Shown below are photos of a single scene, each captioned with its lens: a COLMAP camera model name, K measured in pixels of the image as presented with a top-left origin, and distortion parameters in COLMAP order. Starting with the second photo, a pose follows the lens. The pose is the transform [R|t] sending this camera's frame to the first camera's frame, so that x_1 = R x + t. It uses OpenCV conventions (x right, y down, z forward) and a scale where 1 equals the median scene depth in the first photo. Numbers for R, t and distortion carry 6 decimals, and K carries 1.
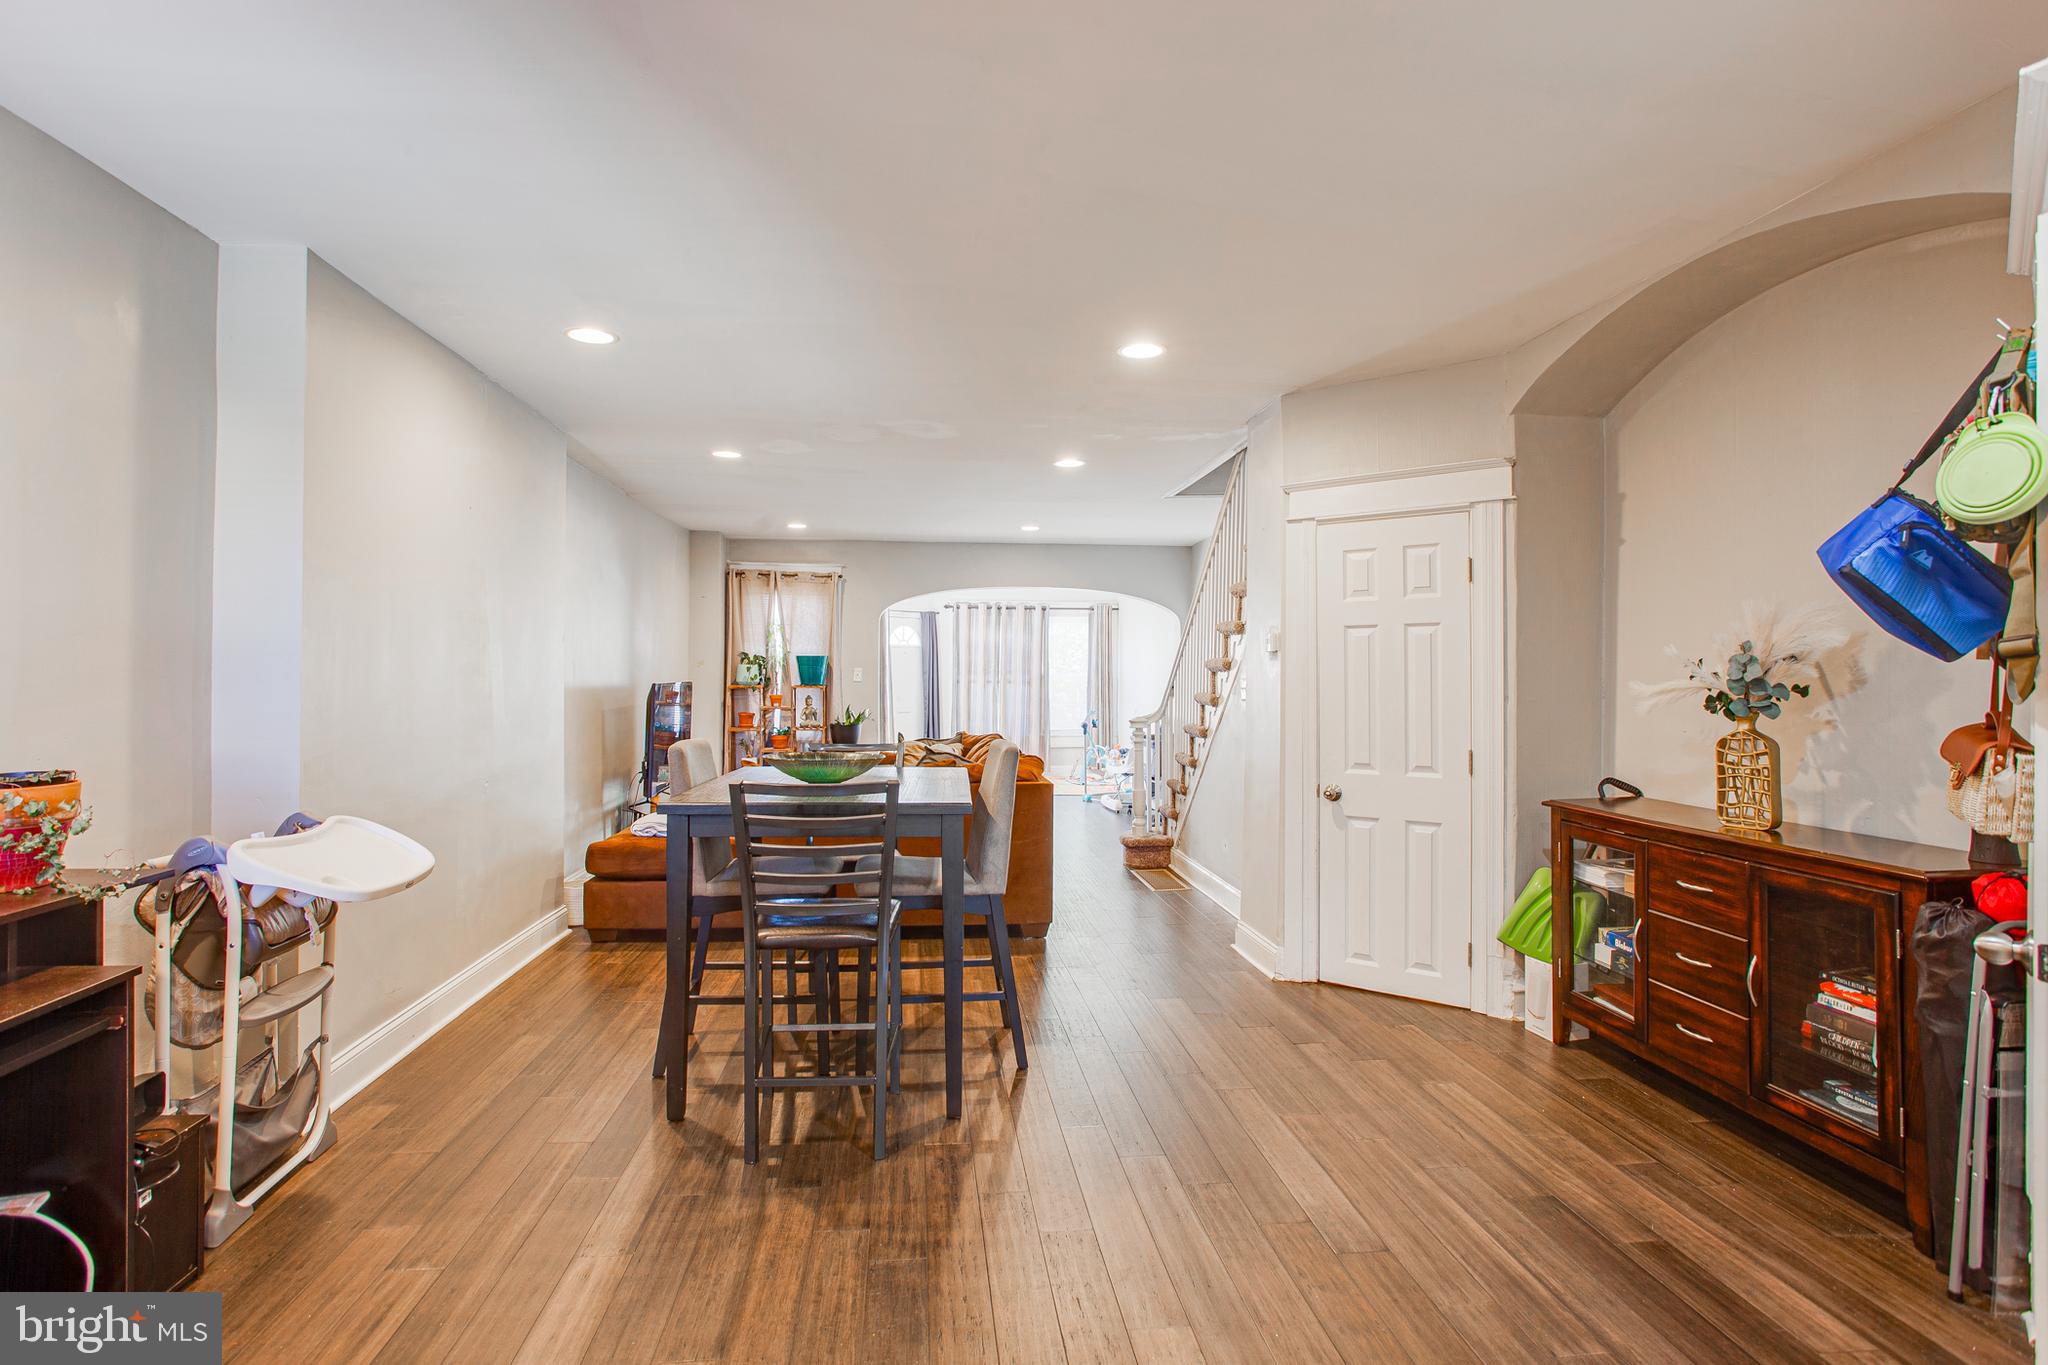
lens RADIAL K [[1011.5, 0, 1022.1], [0, 1011.5, 678.3], [0, 0, 1]] dist [-0.097675, 0.071931]
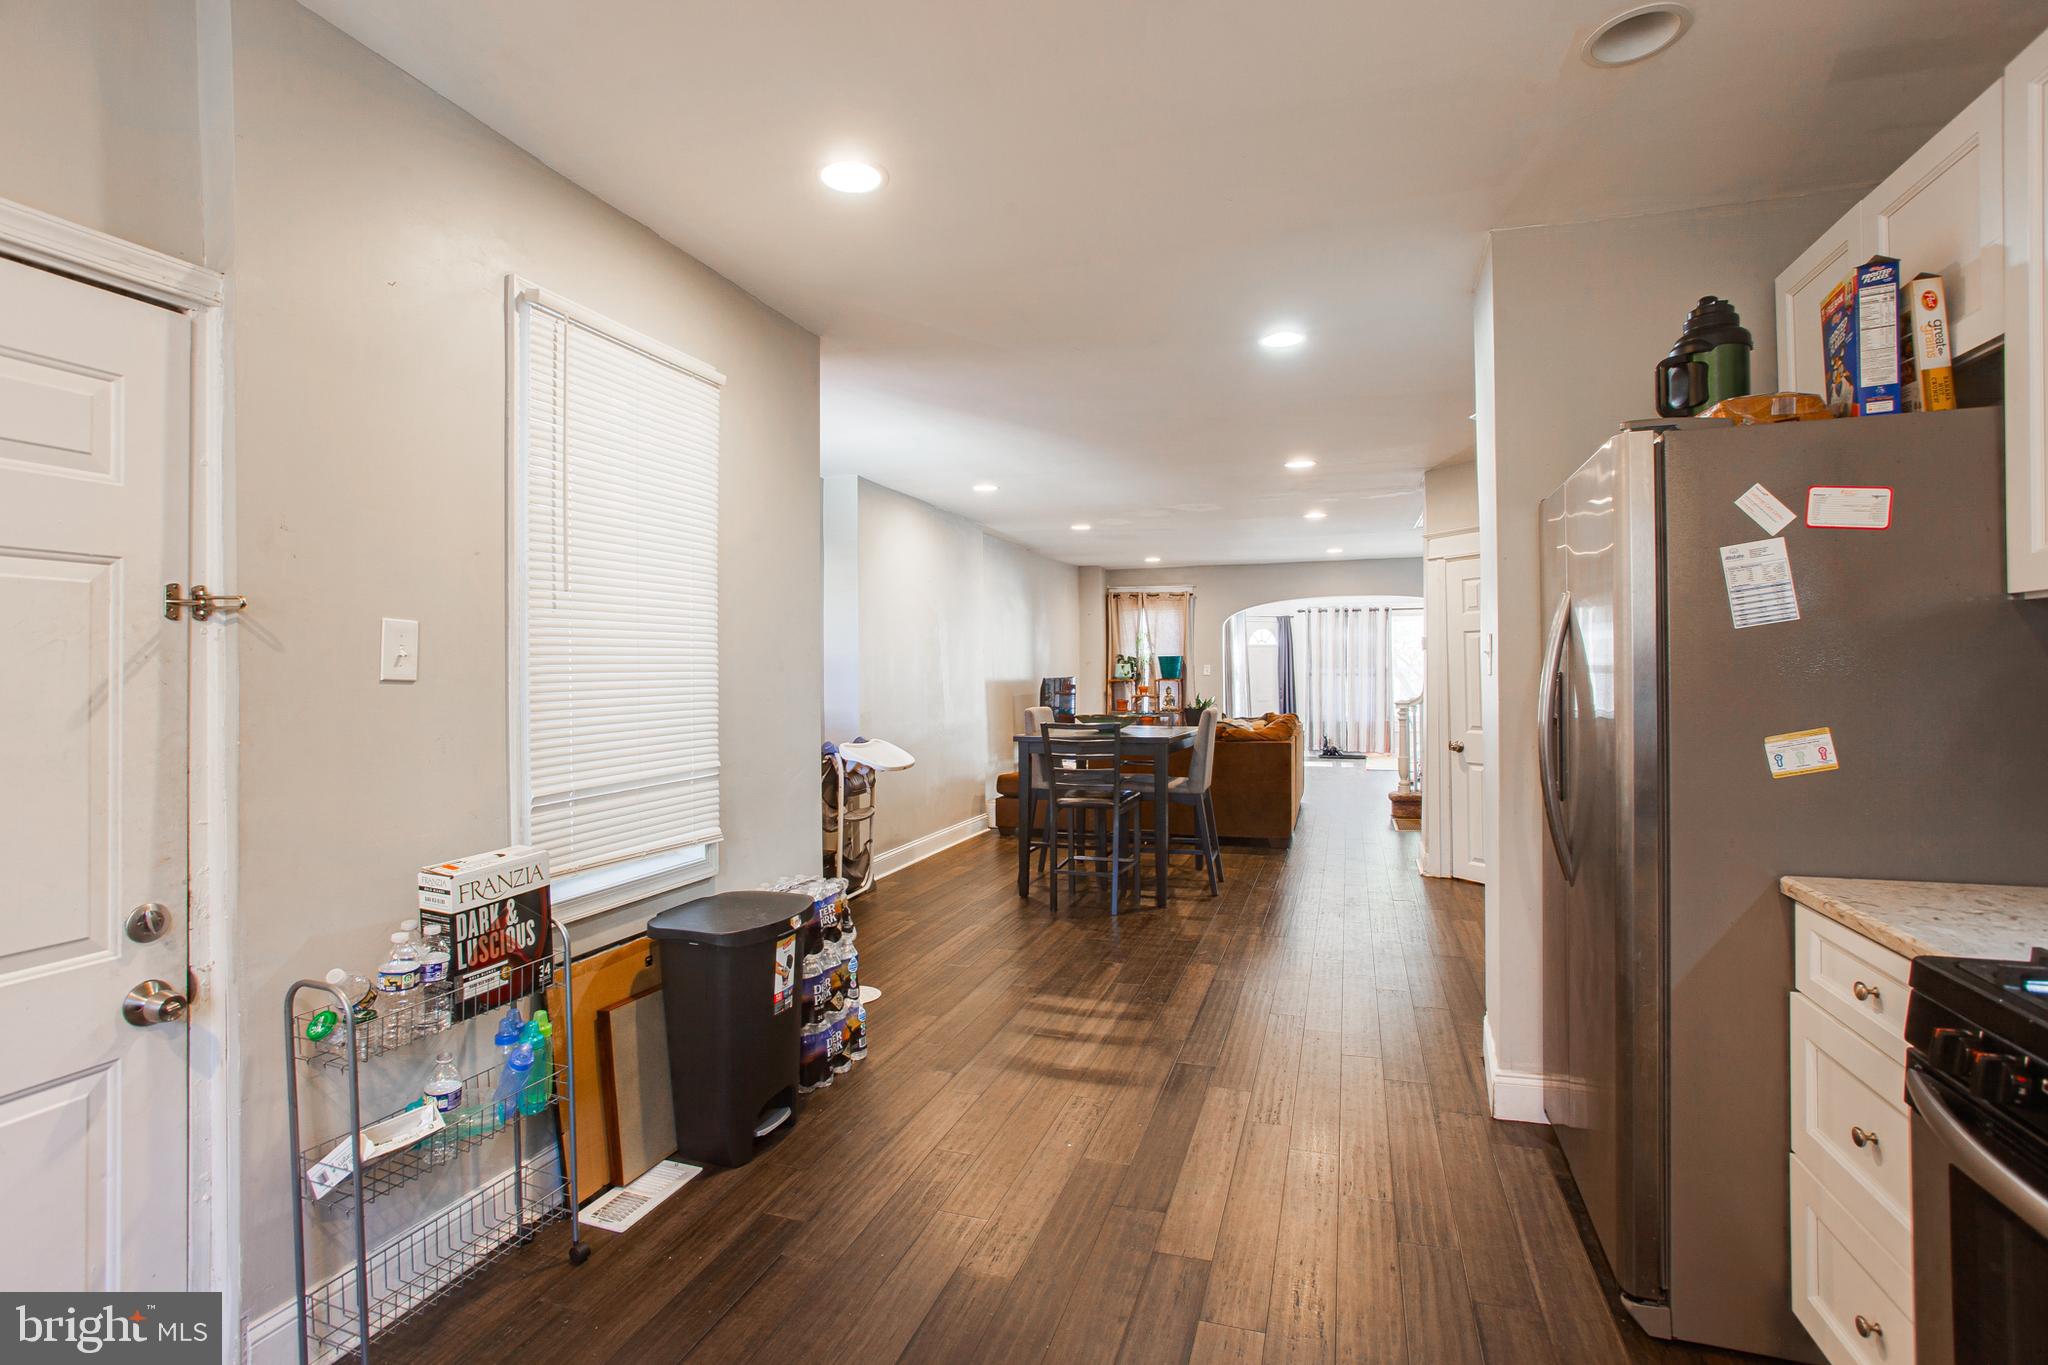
lens RADIAL K [[987.5, 0, 1013.9], [0, 987.5, 677.4], [0, 0, 1]] dist [-0.059414, 0.000491]
pose [[0.906588, -0.012275, -0.421839, 0.147925], [0.013351, 0.999911, -0.000402, 0.003112], [0.421807, -0.005267, 0.906671, -0.249633]]
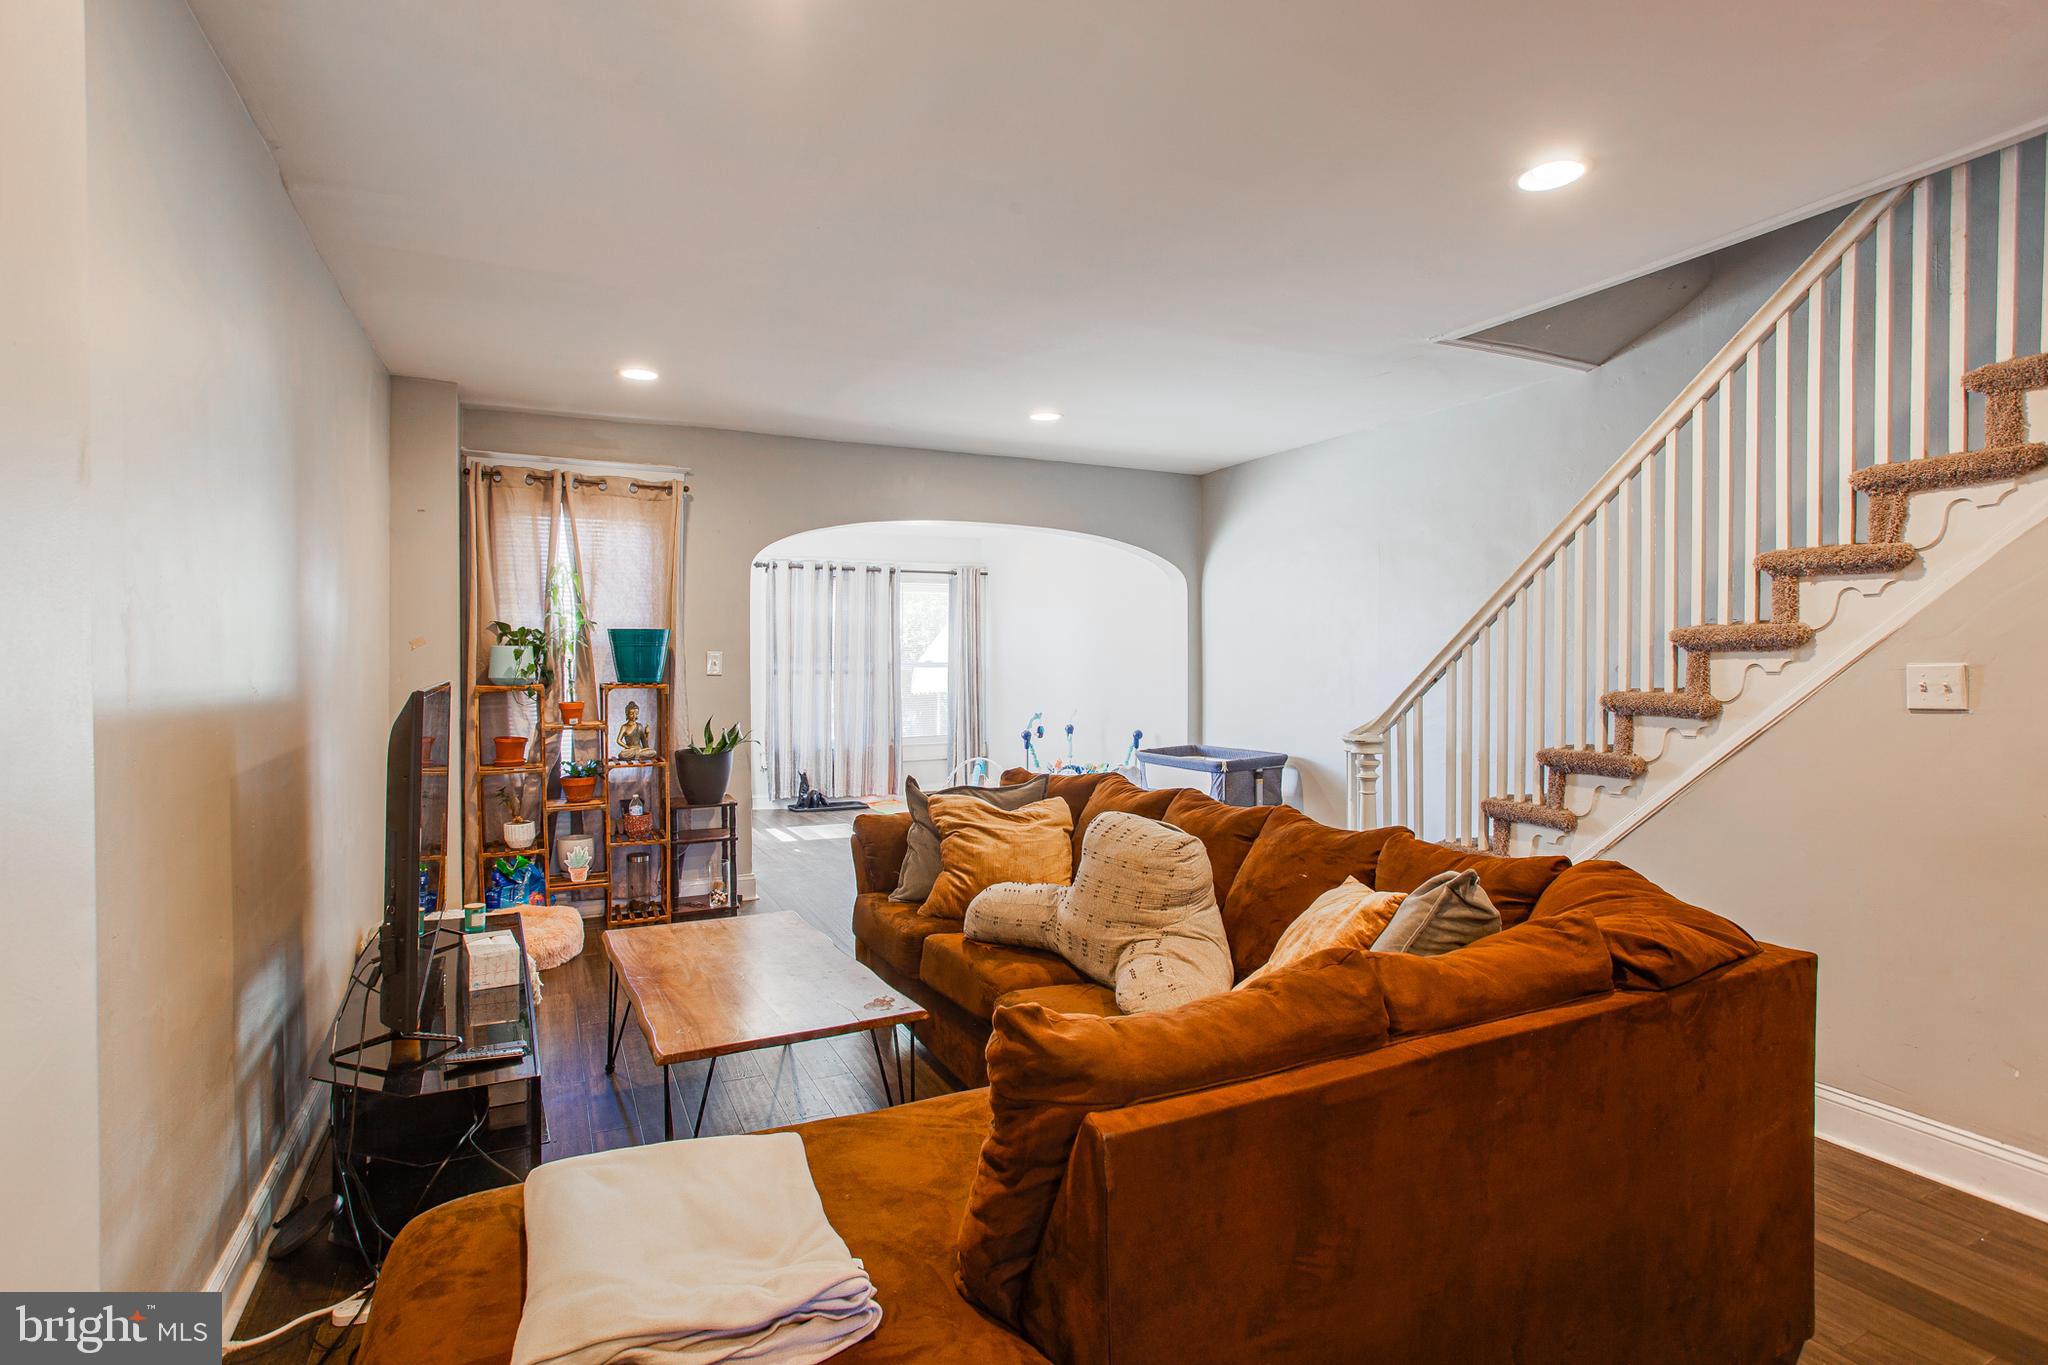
lens RADIAL K [[987.5, 0, 1013.9], [0, 987.5, 677.4], [0, 0, 1]] dist [-0.059414, 0.000491]
pose [[0.939188, -0.010918, 0.343229, -0.199633], [0.006472, 0.999880, 0.014095, -0.002607], [-0.343341, -0.011017, 0.939146, 0.427740]]
